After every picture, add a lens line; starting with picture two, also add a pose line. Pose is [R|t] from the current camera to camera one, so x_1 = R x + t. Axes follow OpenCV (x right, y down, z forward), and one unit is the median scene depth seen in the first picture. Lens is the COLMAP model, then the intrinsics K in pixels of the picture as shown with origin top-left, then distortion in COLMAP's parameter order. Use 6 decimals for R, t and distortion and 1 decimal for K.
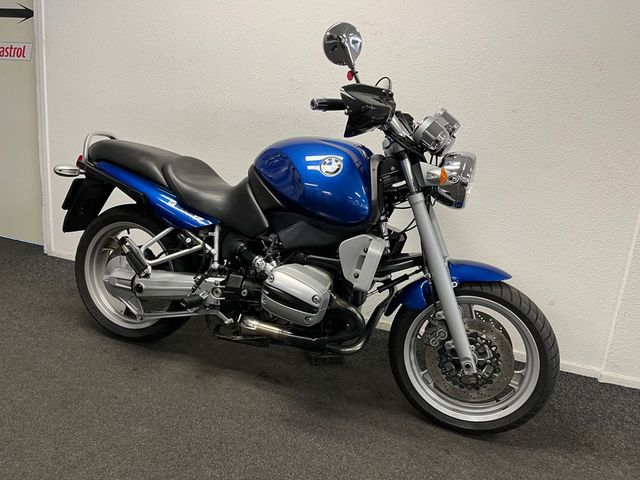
lens RADIAL K [[523.2, 0, 320.0], [0, 523.2, 240.0], [0, 0, 1]] dist [0.067771, 0.000512]
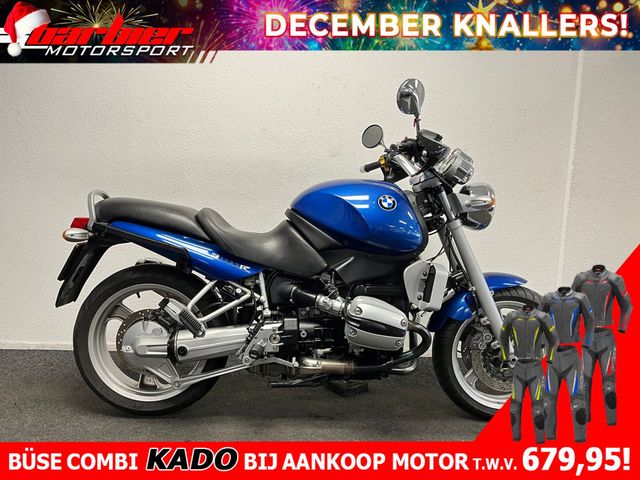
lens RADIAL K [[523.2, 0, 320.0], [0, 523.2, 240.0], [0, 0, 1]] dist [0.067771, 0.000512]
pose [[0.918694, -0.104856, 0.380796, -0.475765], [0.138334, 0.988471, -0.061555, -0.012163], [-0.369951, 0.109228, 0.922608, 0.031823]]
